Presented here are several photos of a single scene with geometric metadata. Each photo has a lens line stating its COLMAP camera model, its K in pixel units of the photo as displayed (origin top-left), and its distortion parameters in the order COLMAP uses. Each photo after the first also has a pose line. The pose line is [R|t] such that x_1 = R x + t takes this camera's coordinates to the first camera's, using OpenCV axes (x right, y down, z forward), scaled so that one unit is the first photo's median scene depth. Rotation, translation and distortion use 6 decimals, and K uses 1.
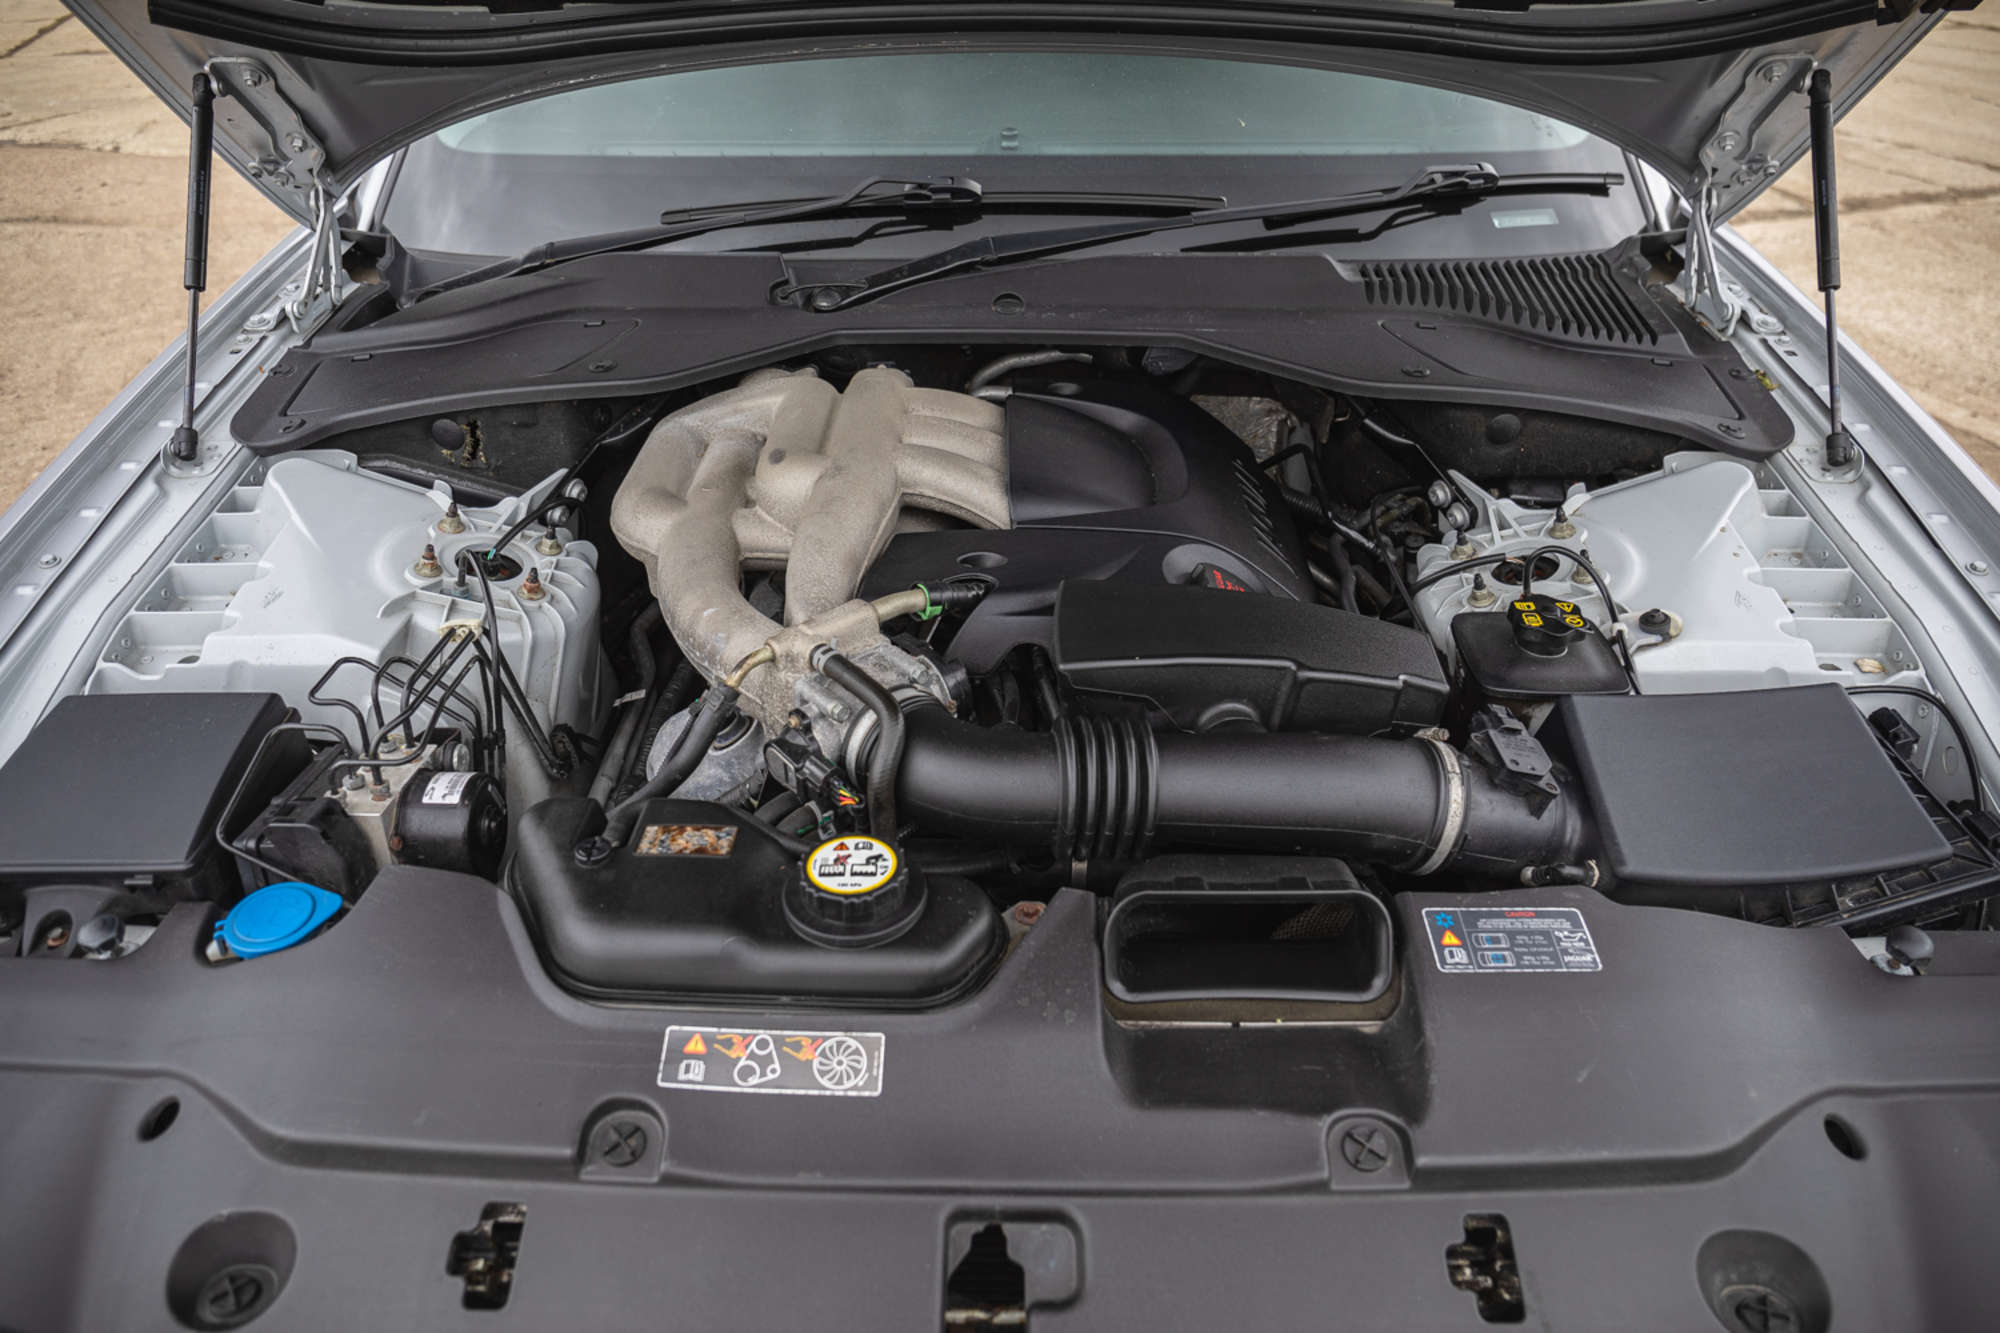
lens RADIAL K [[1435.3, 0, 1000.0], [0, 1435.3, 666.5], [0, 0, 1]] dist [-0.068181, 0.000001]
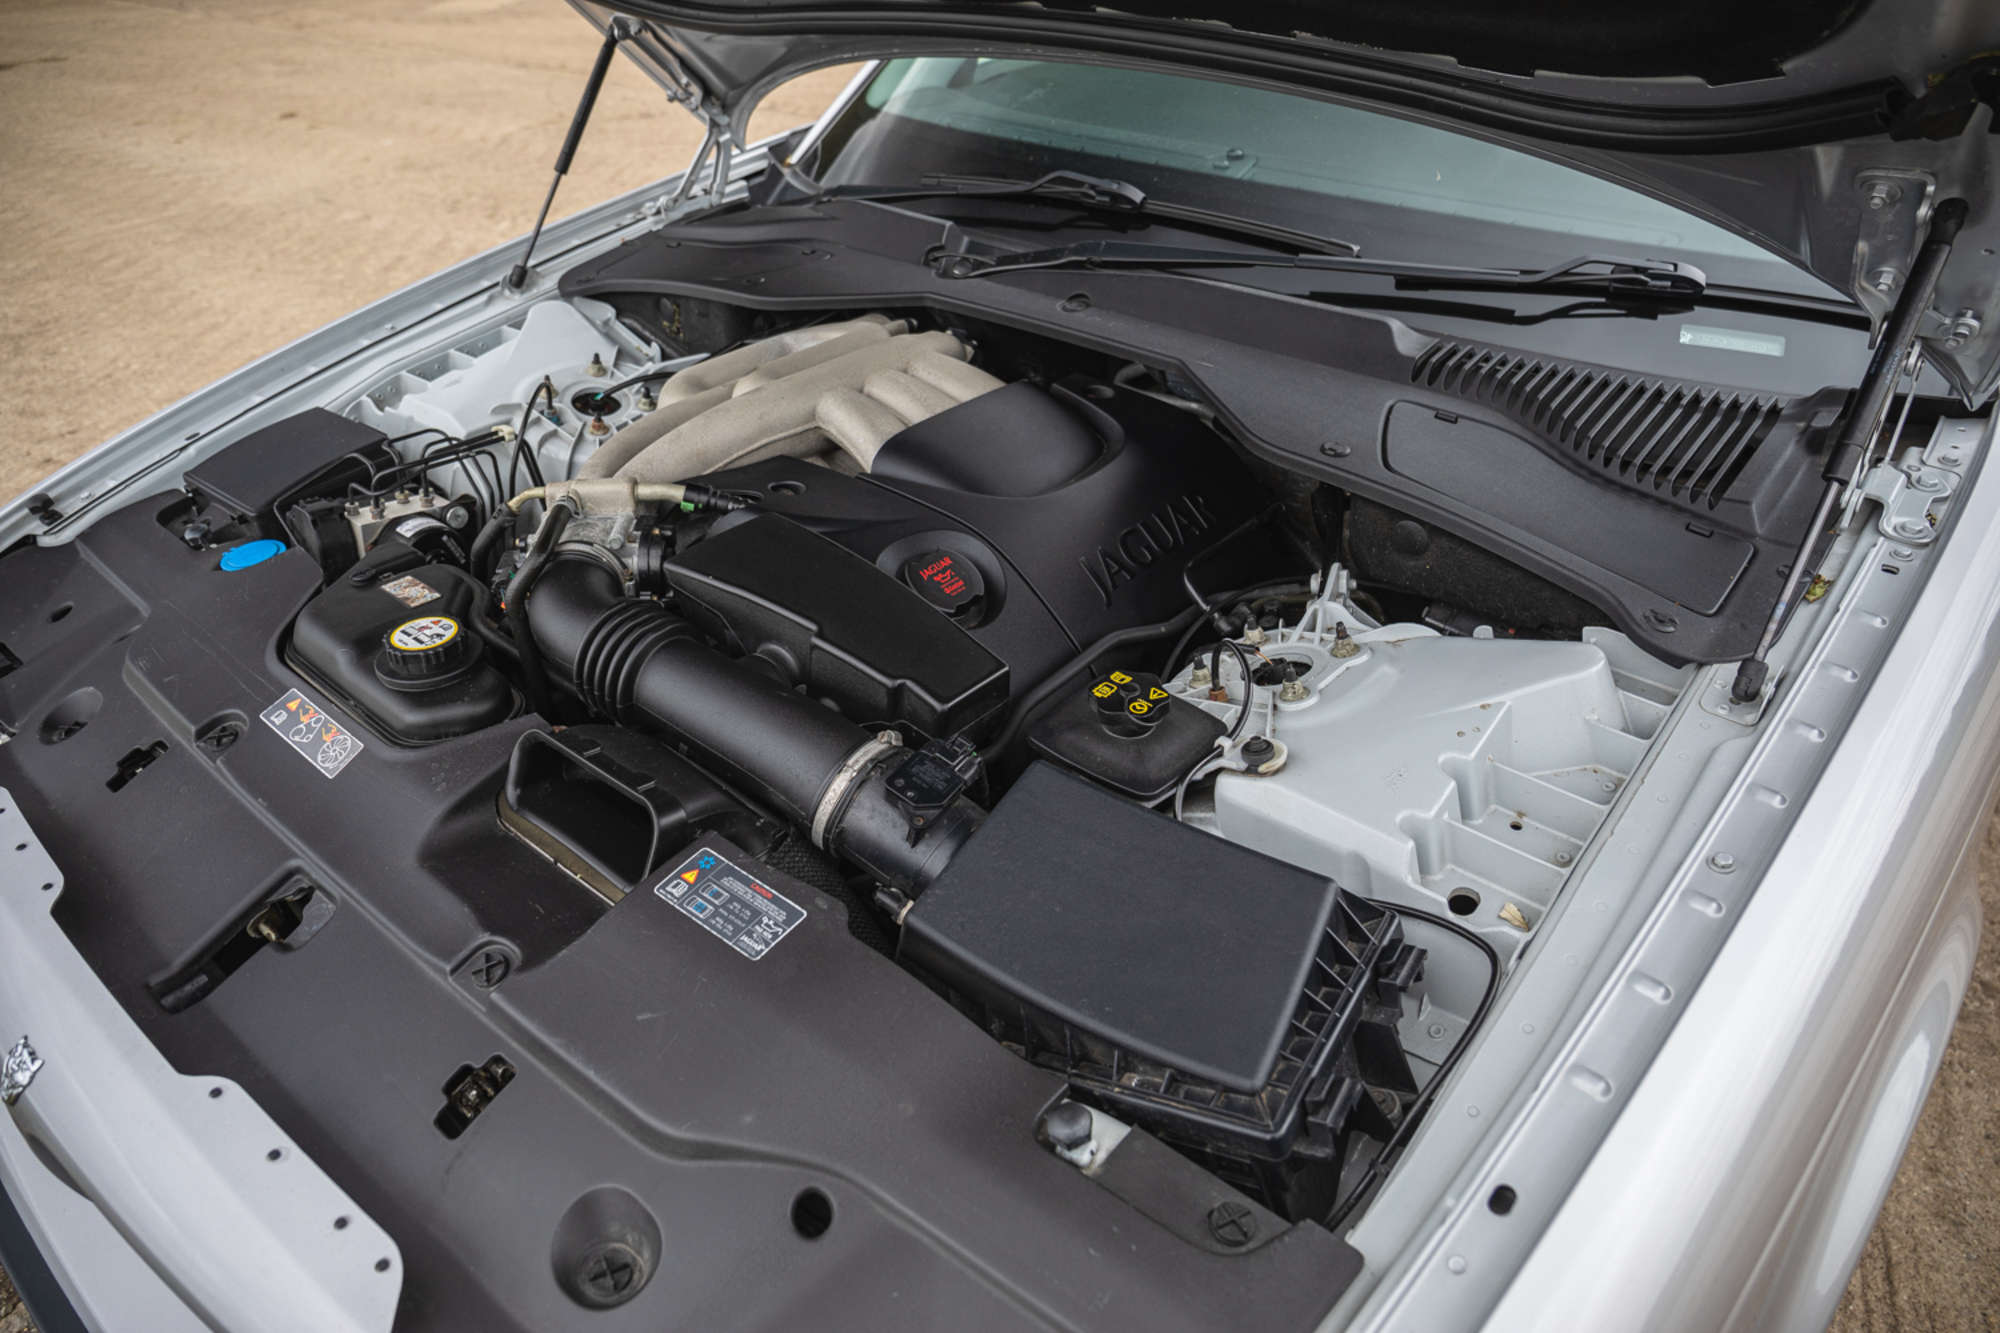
lens RADIAL K [[1391.6, 0, 1000.0], [0, 1391.6, 666.5], [0, 0, 1]] dist [-0.072409, 0.002551]
pose [[0.759466, 0.340634, -0.554239, 0.708310], [-0.333215, 0.935400, 0.118295, -0.114971], [0.558731, 0.094840, 0.823909, 0.156368]]
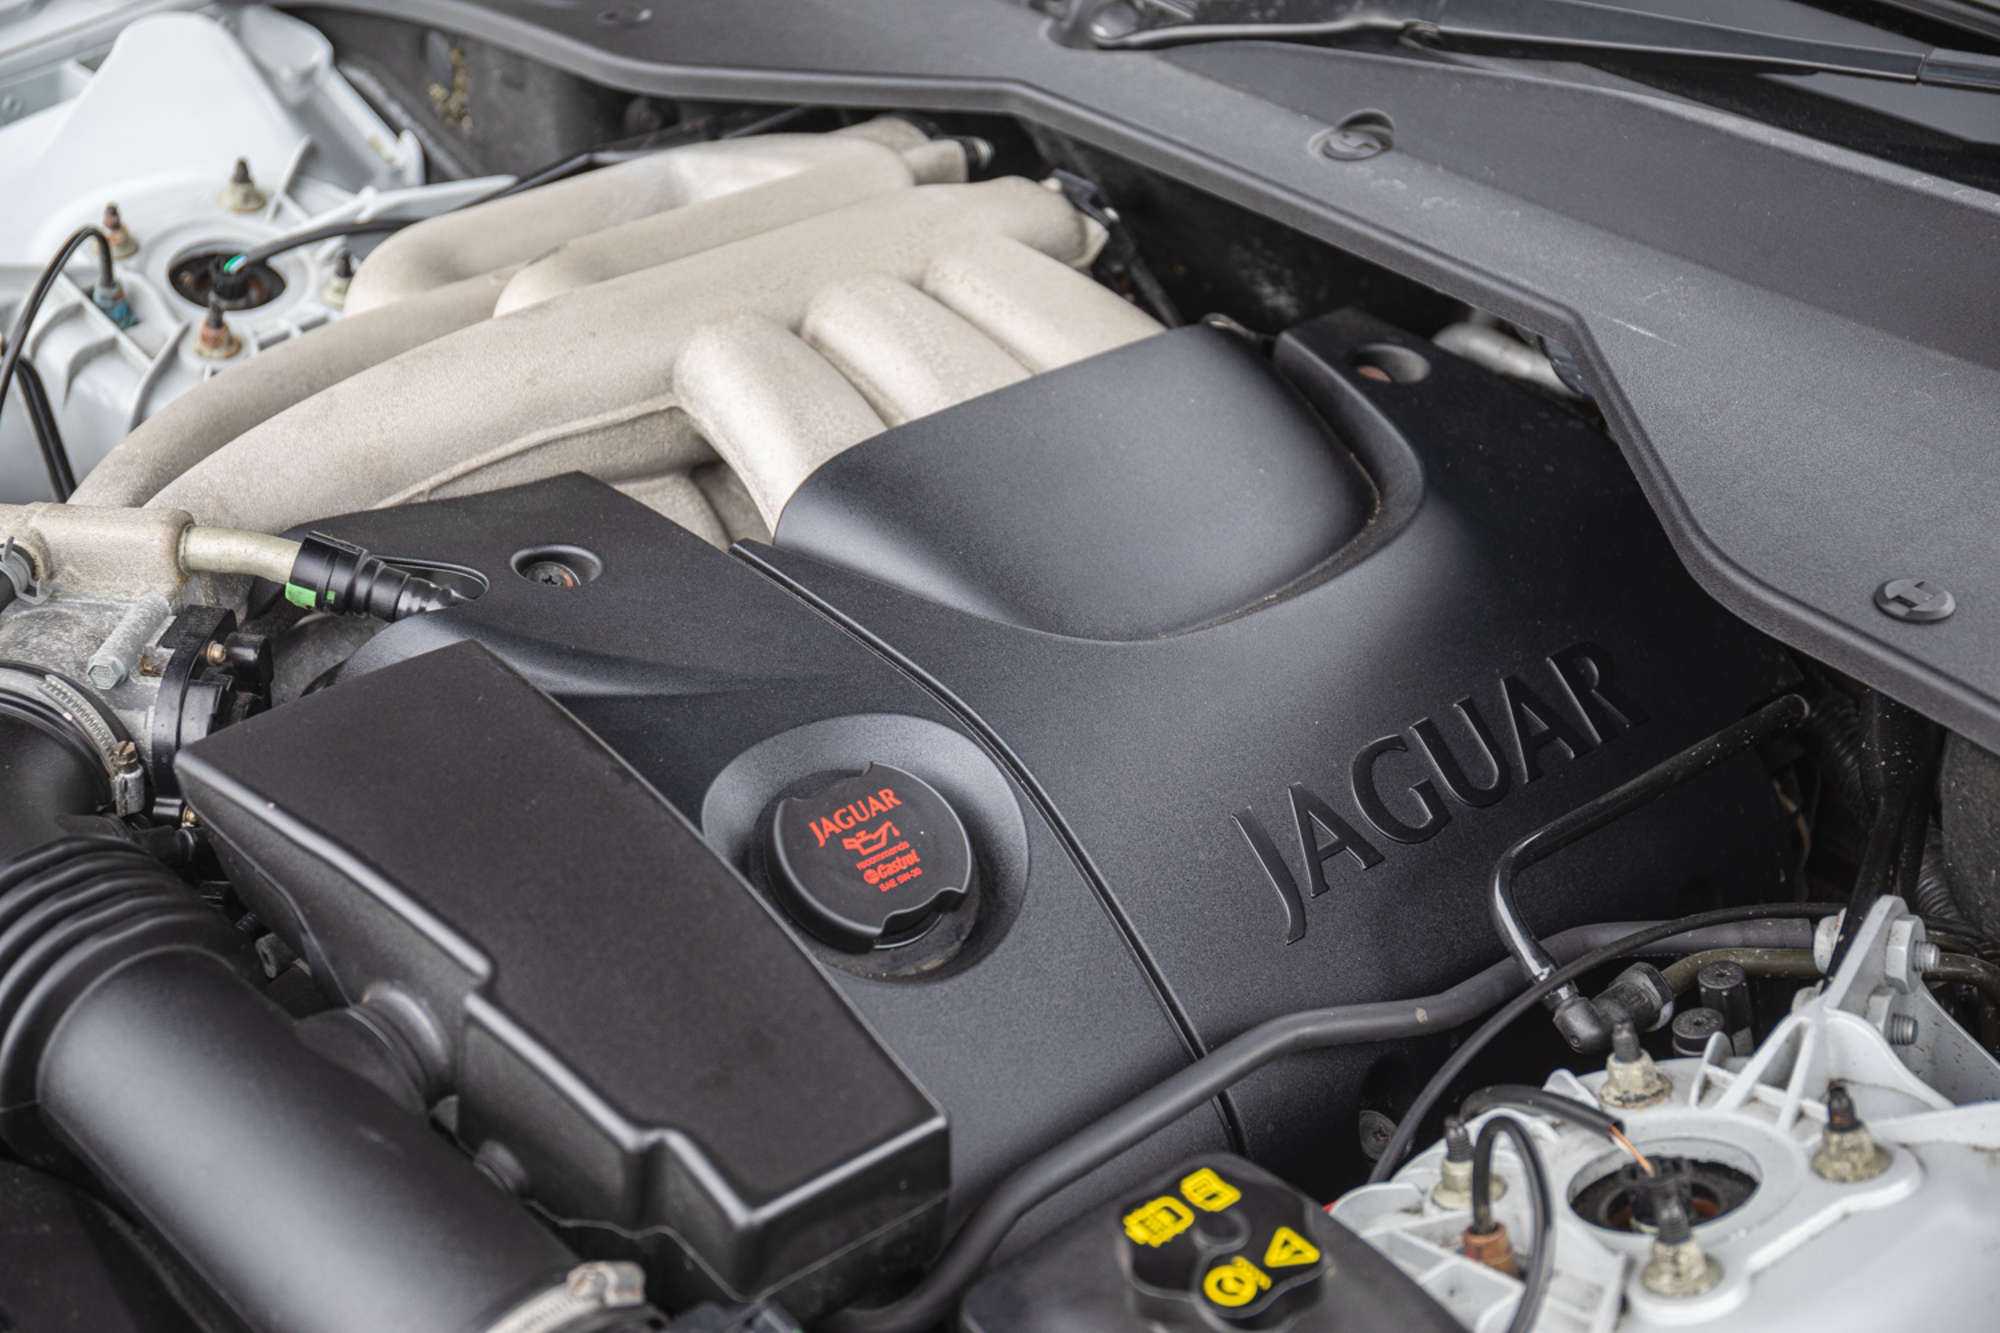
lens RADIAL K [[3123.6, 0, 1038.7], [0, 3123.6, 671.4], [0, 0, 1]] dist [0.116022, -0.076233]
pose [[0.646731, 0.387468, -0.656969, 0.710327], [-0.403132, 0.904857, 0.136817, -0.222609], [0.647475, 0.176361, 0.741400, 0.290391]]
